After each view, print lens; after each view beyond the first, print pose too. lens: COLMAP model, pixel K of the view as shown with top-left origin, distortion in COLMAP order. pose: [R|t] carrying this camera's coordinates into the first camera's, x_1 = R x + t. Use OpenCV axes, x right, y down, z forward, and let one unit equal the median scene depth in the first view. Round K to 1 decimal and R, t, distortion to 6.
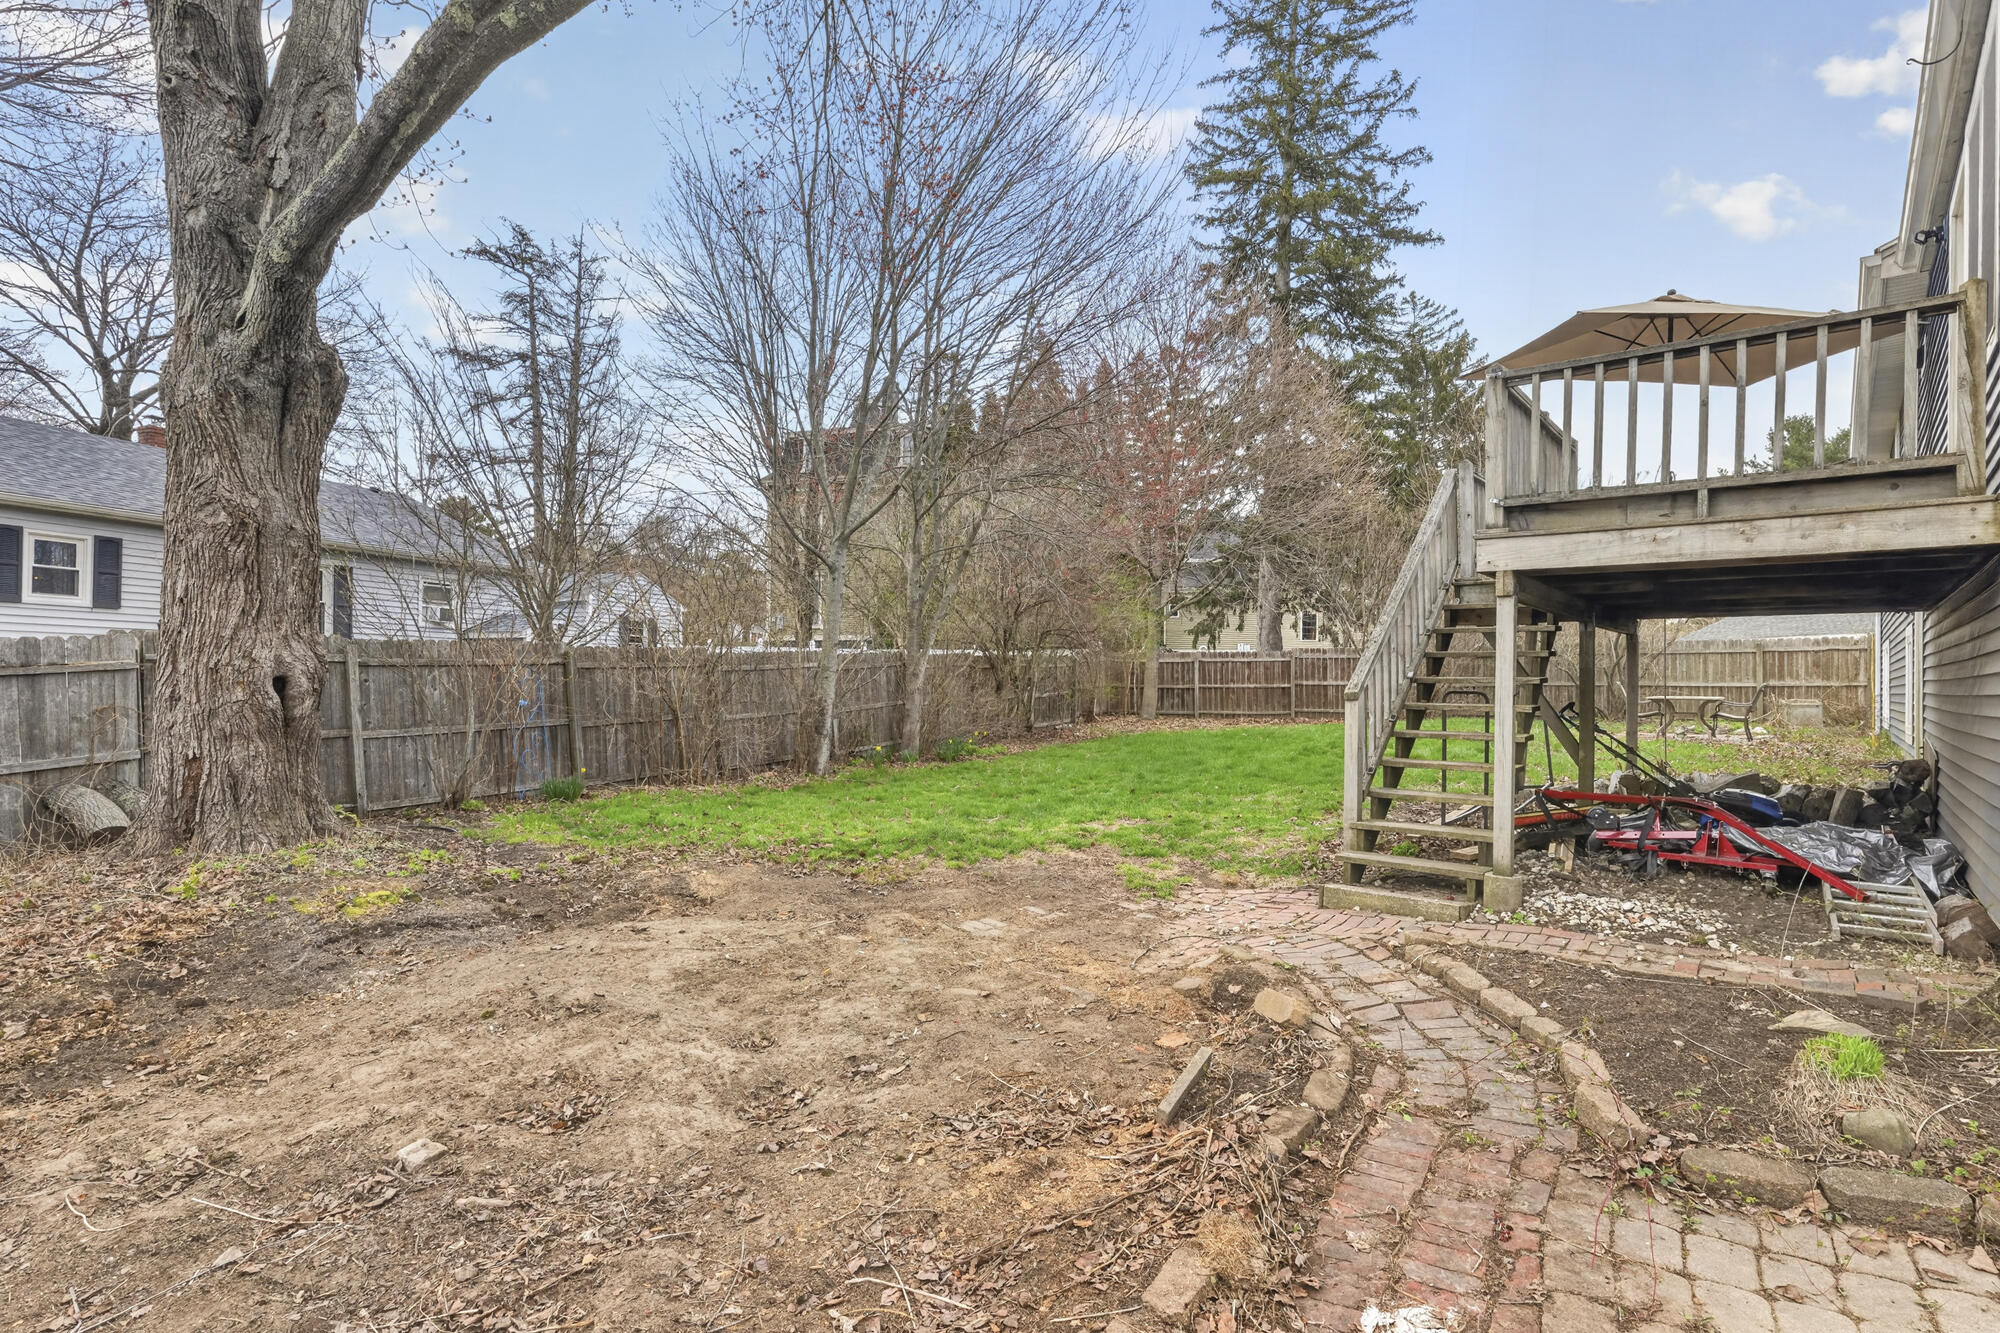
lens RADIAL K [[949.4, 0, 1017.7], [0, 949.4, 708.1], [0, 0, 1]] dist [0.018424, -0.011060]
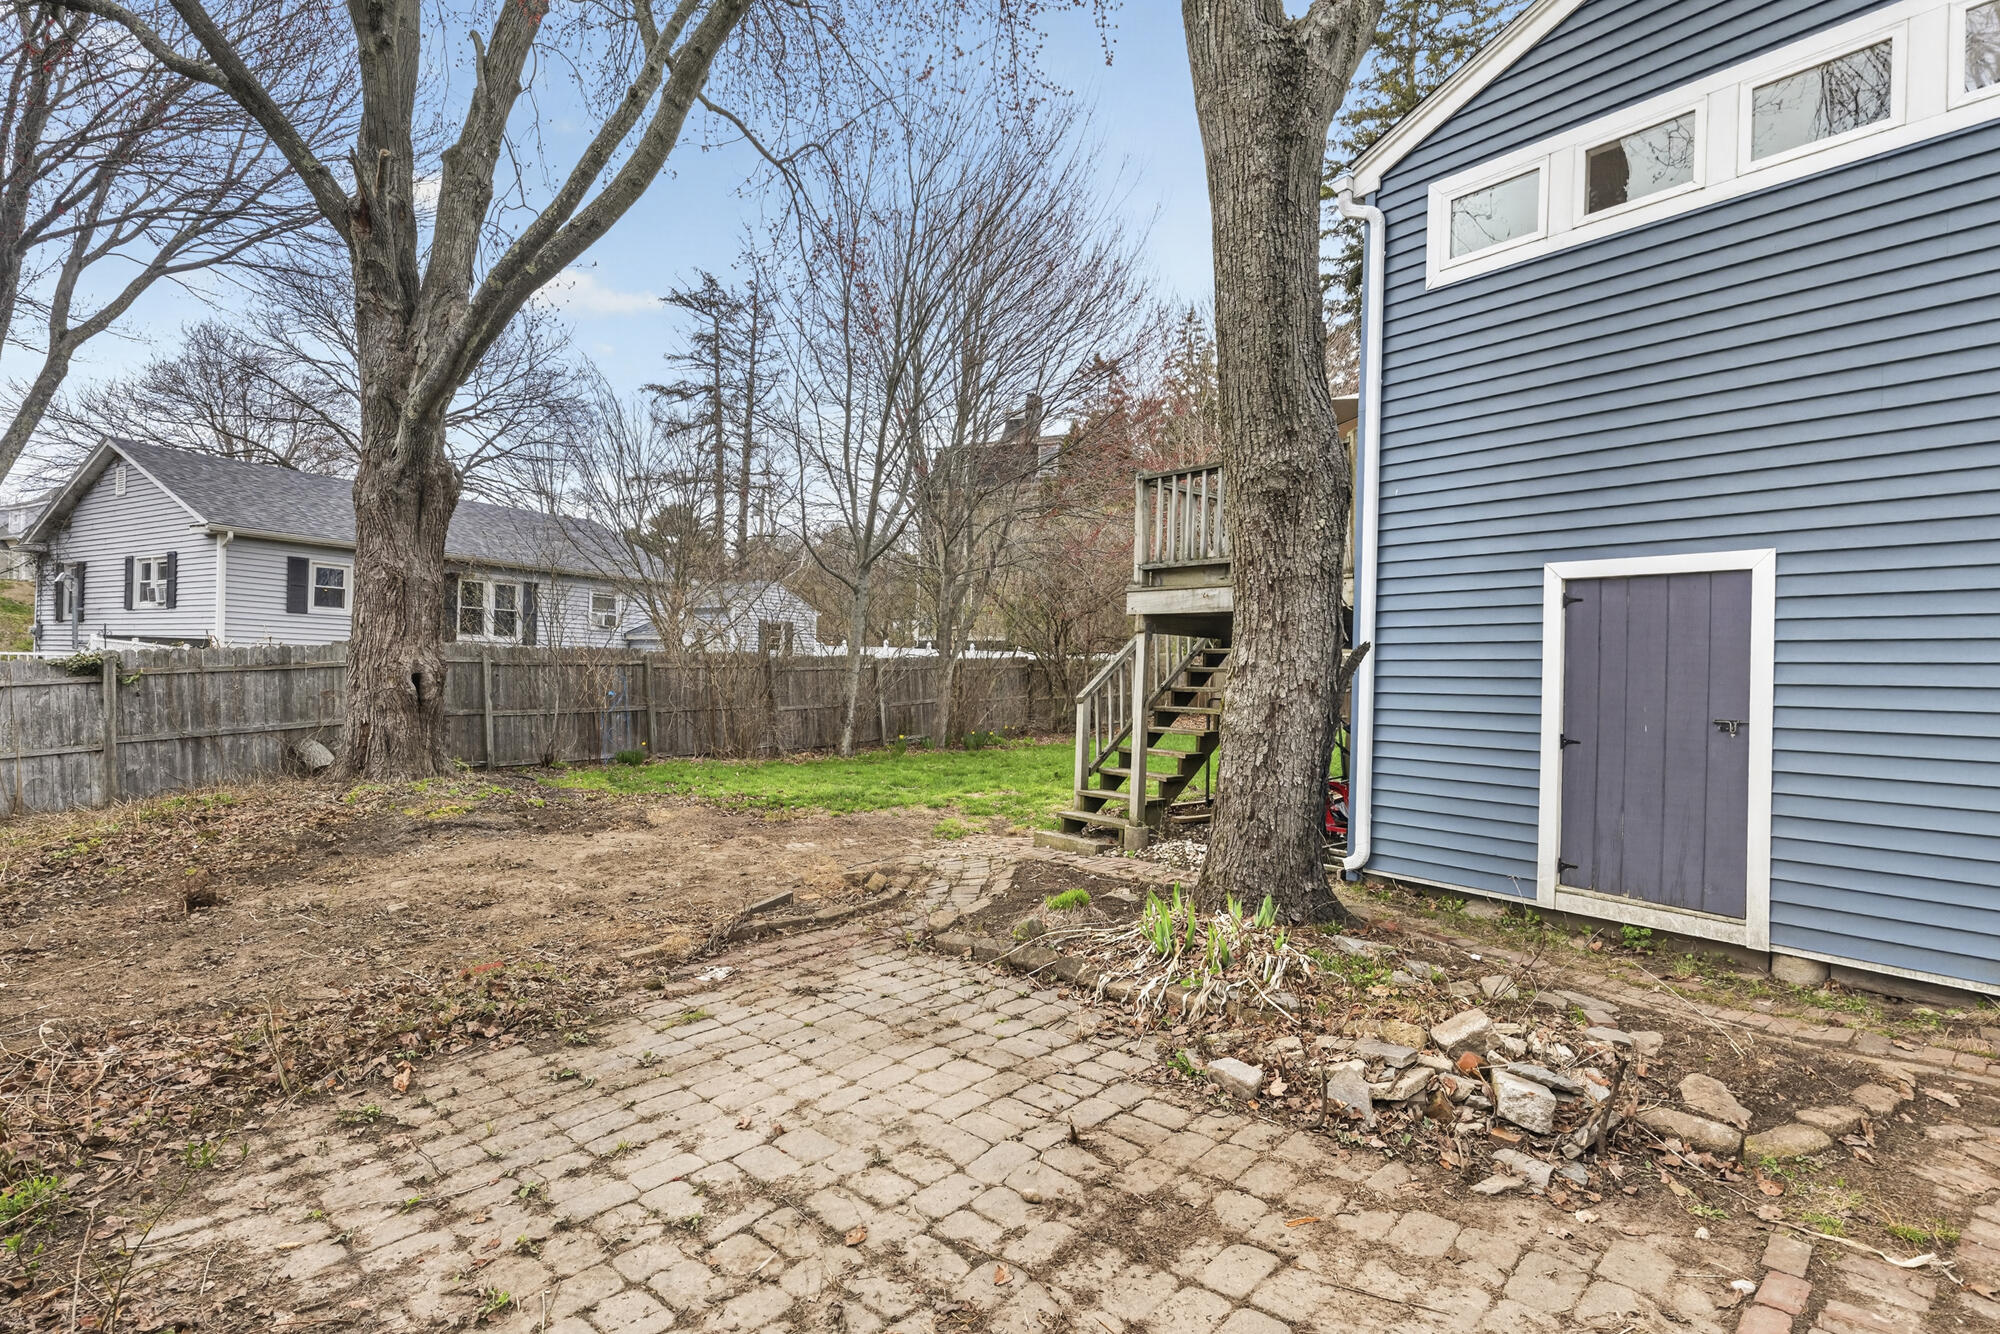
lens RADIAL K [[949.4, 0, 1017.7], [0, 949.4, 708.6], [0, 0, 1]] dist [0.018424, -0.011060]
pose [[0.982303, 0.022327, -0.185961, 0.460662], [-0.021930, 0.999751, 0.004190, -0.003054], [0.186008, -0.000037, 0.982548, -0.338086]]
